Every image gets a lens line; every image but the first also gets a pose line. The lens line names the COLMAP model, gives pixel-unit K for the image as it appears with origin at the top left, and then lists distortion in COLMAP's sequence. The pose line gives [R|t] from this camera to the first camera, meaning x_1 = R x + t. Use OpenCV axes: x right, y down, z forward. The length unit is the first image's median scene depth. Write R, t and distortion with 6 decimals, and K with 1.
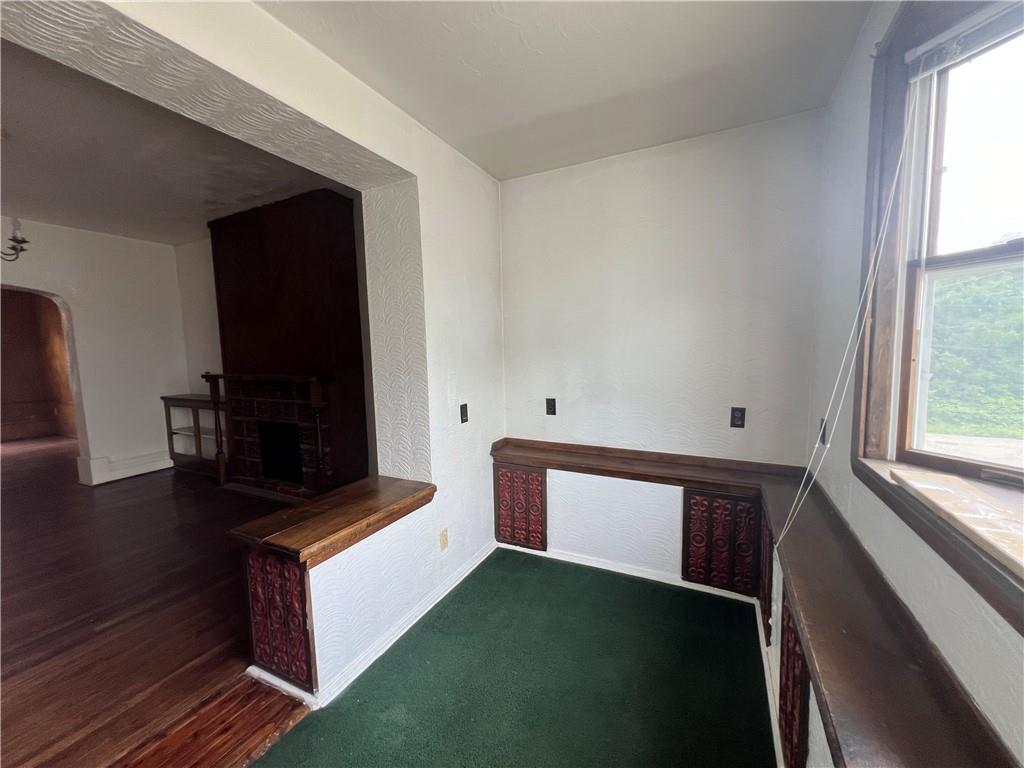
lens RADIAL K [[410.8, 0, 517.8], [0, 410.8, 386.9], [0, 0, 1]] dist [-0.000693, 0.000384]
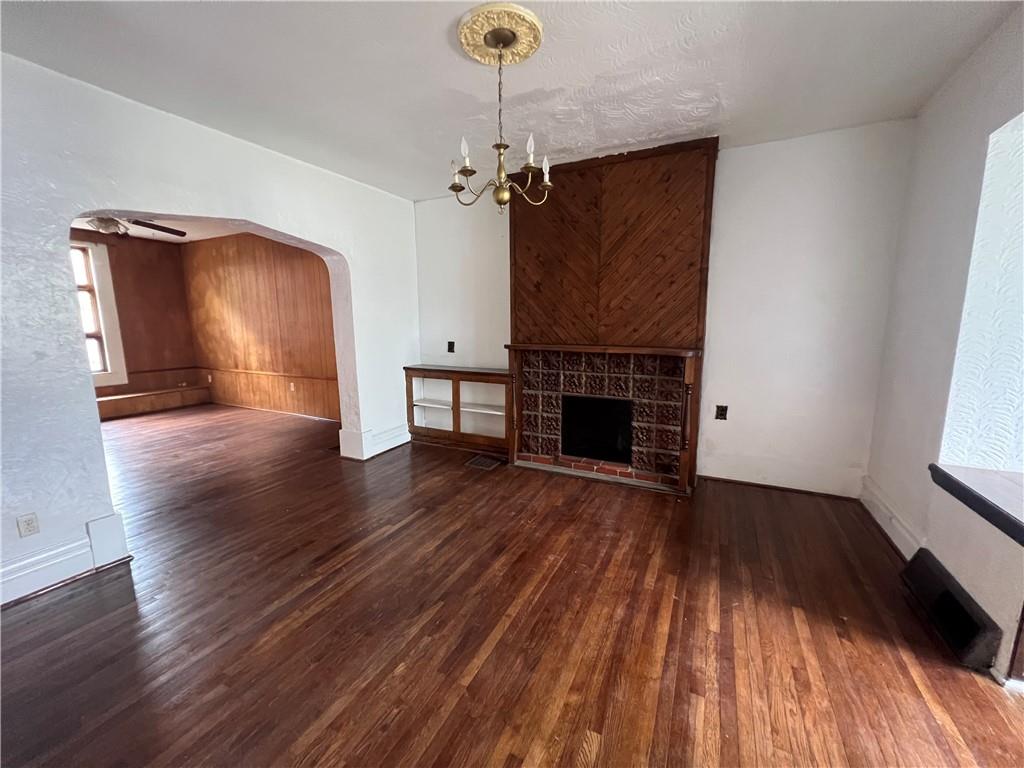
lens RADIAL K [[410.8, 0, 513.4], [0, 410.8, 384.9], [0, 0, 1]] dist [-0.000693, 0.000384]
pose [[0.999783, 0.017126, 0.011887, -0.744253], [-0.017867, 0.997702, 0.065364, -0.000191], [-0.010740, -0.065562, 0.997791, 0.071236]]
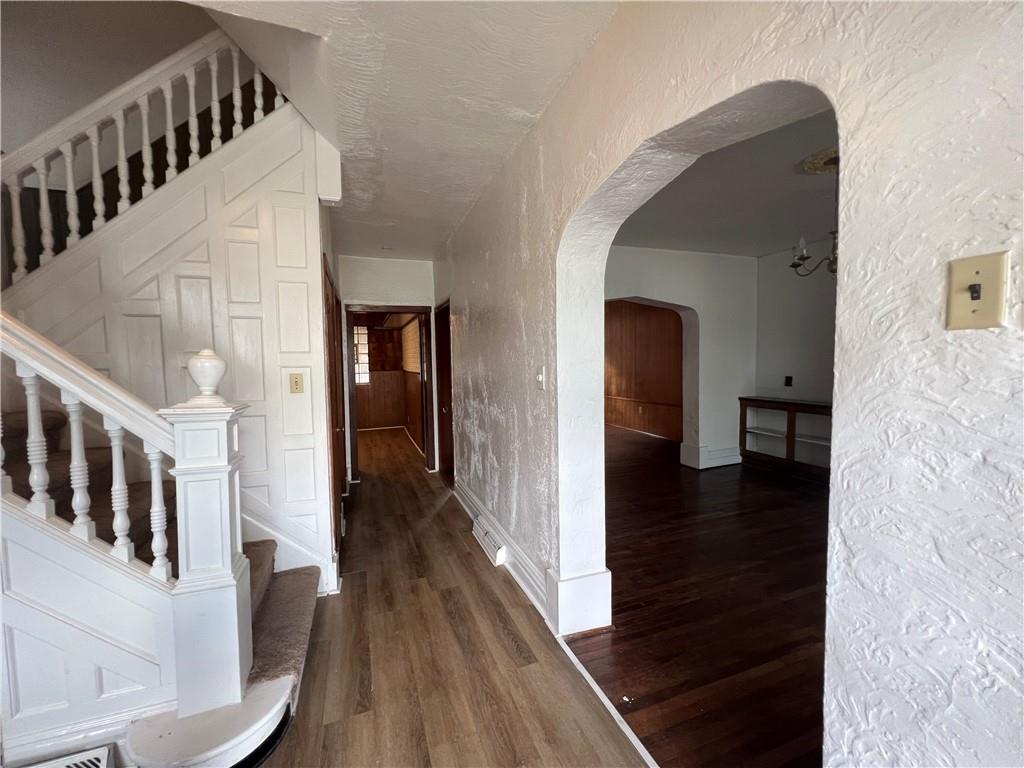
lens RADIAL K [[410.8, 0, 509.0], [0, 410.8, 384.2], [0, 0, 1]] dist [-0.000693, 0.000384]
pose [[0.733596, 0.049368, -0.677790, -0.685271], [-0.062091, 0.998055, 0.005491, 0.025342], [0.676743, 0.038057, 0.735235, -0.255255]]
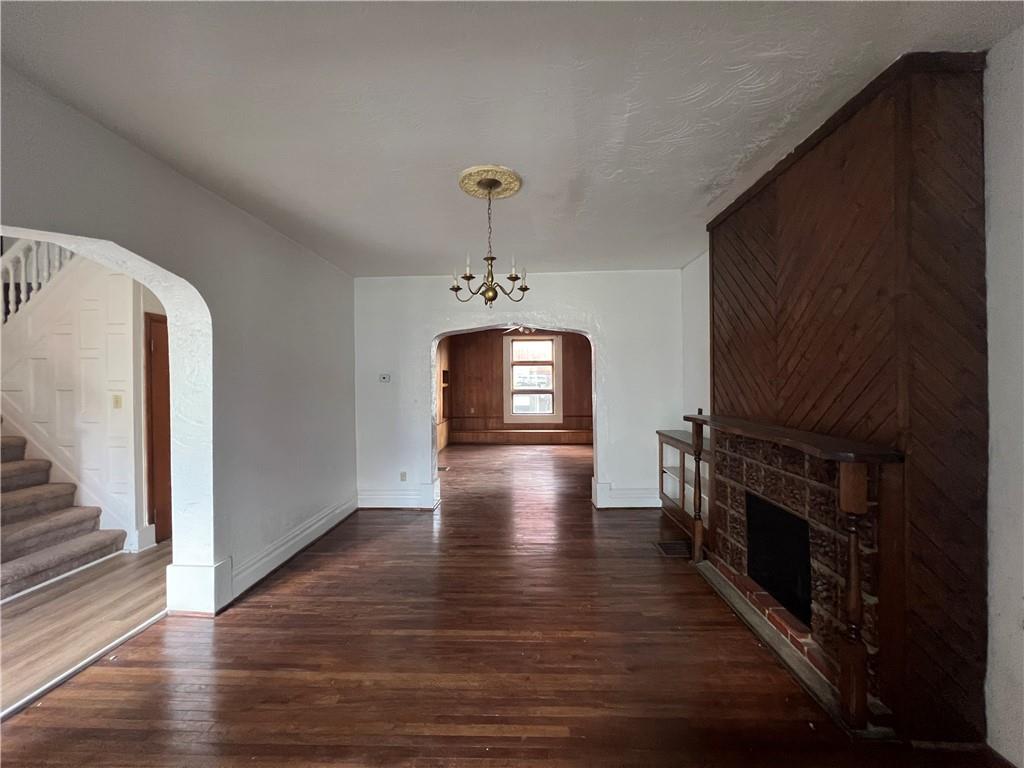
lens RADIAL K [[410.8, 0, 511.5], [0, 410.8, 384.1], [0, 0, 1]] dist [-0.000693, 0.000384]
pose [[0.421481, 0.026368, -0.906454, -0.183366], [-0.085663, 0.996265, -0.010851, -0.051478], [0.902782, 0.082223, 0.422165, 0.344157]]
